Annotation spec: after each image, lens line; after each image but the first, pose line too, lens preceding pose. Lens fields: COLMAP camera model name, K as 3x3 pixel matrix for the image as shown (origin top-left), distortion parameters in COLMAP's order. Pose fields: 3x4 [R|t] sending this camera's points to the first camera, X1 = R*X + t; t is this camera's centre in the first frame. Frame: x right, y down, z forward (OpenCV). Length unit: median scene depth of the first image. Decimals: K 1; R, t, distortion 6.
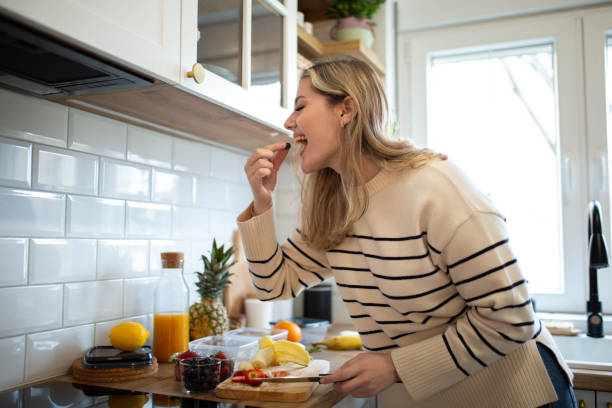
lens RADIAL K [[590.1, 0, 306.0], [0, 590.1, 204.0], [0, 0, 1]] dist [-0.061078, 0.095918]
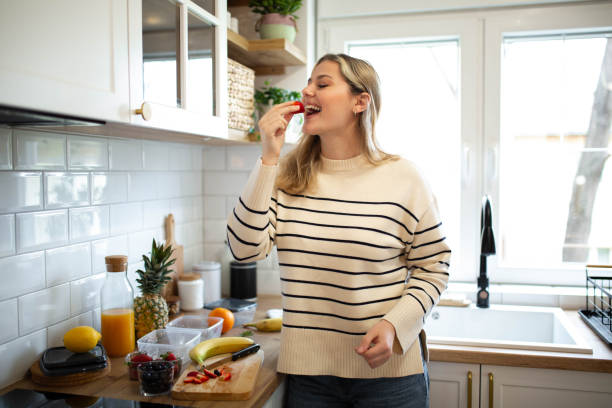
lens RADIAL K [[590.1, 0, 306.0], [0, 590.1, 204.0], [0, 0, 1]] dist [-0.061078, 0.095918]
pose [[0.987235, -0.013812, 0.158671, -0.050696], [-0.006269, 0.992091, 0.125366, -0.144071], [-0.159148, -0.124760, 0.979340, -0.093320]]
